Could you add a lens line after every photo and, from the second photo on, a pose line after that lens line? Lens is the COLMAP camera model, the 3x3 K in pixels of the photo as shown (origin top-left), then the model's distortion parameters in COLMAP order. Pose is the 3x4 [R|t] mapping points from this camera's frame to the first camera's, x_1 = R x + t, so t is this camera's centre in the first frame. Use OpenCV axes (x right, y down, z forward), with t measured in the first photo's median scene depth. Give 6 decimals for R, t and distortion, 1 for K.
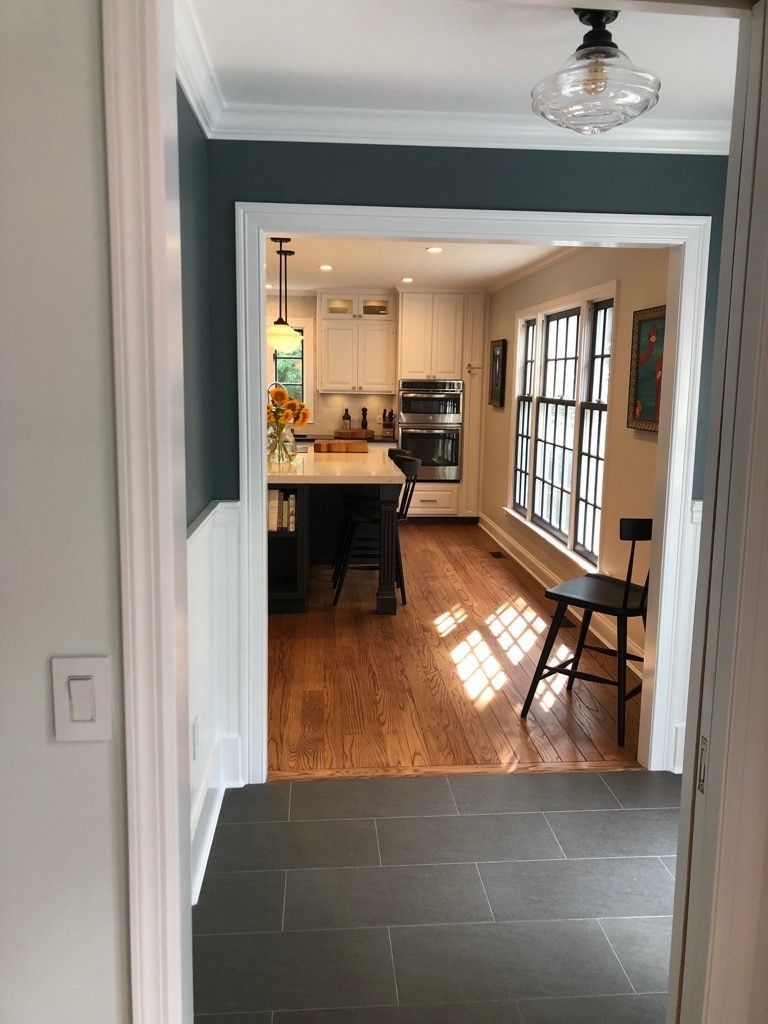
lens RADIAL K [[777.5, 0, 384.0], [0, 777.5, 512.0], [0, 0, 1]] dist [0.049236, -0.059564]
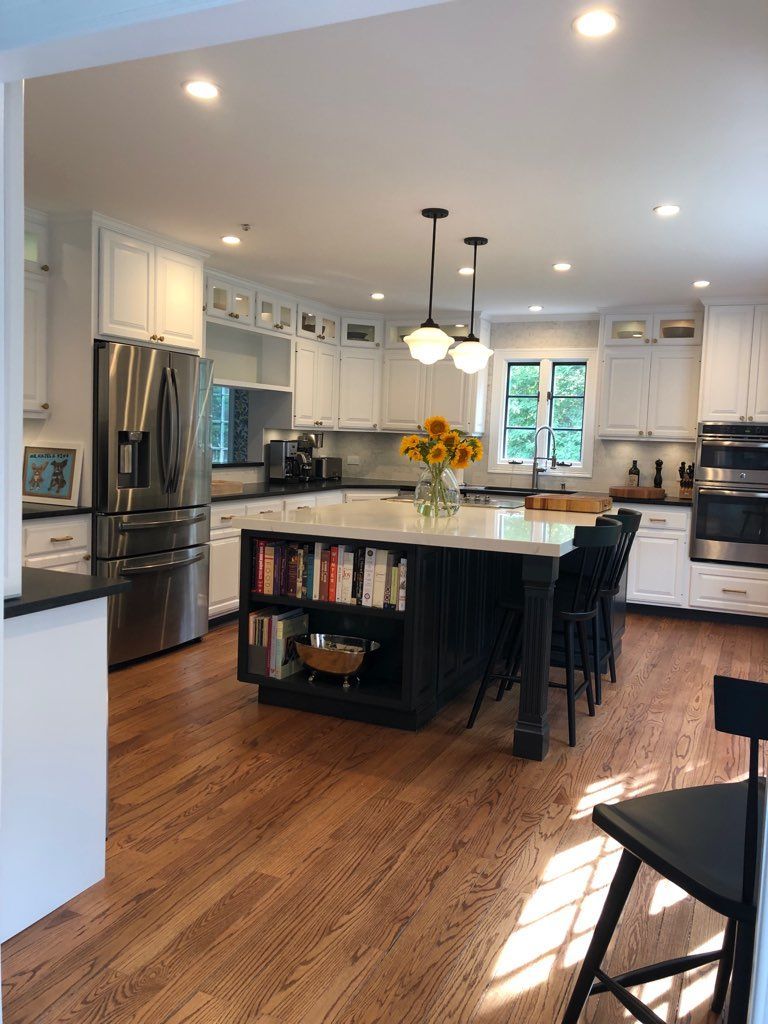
lens RADIAL K [[809.5, 0, 415.6], [0, 809.5, 500.6], [0, 0, 1]] dist [0.006109, -0.003856]
pose [[0.889023, 0.049469, -0.455183, 0.168421], [-0.095388, 0.992344, -0.078455, -0.013680], [0.447817, 0.113168, 0.886935, 0.267806]]
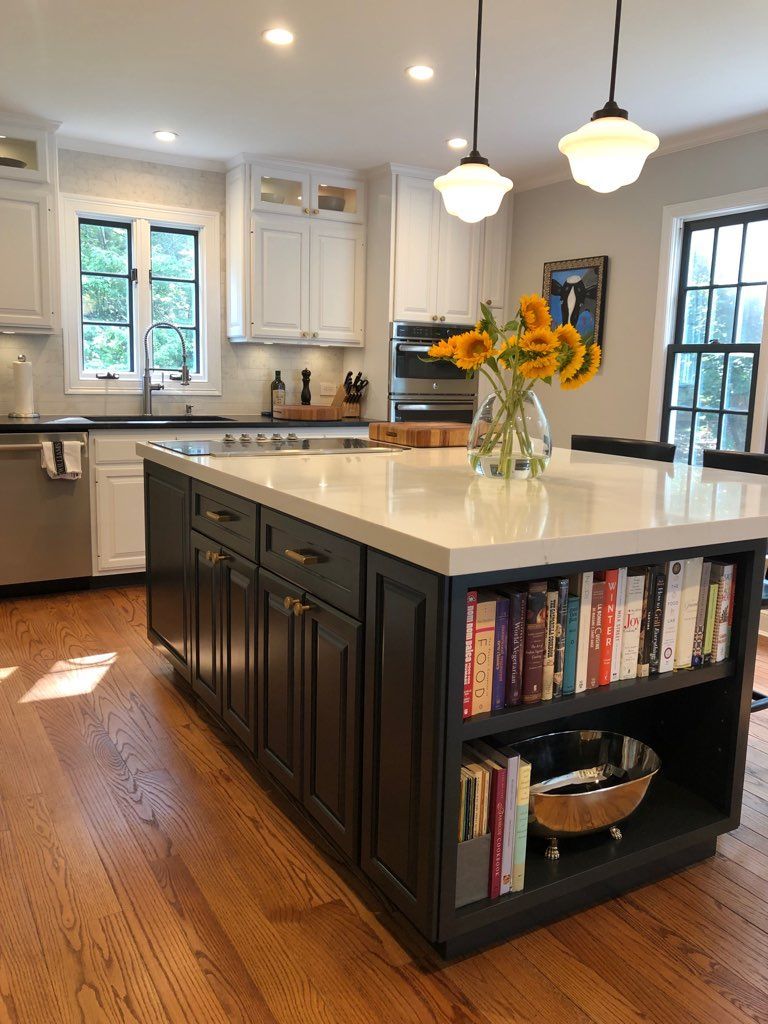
lens RADIAL K [[813.2, 0, 384.0], [0, 813.2, 512.0], [0, 0, 1]] dist [-0.010608, -0.001661]
pose [[0.903478, -0.061259, 0.424234, -0.328124], [0.054594, 0.998120, 0.027860, -0.051876], [-0.425143, -0.002010, 0.905124, 0.547042]]
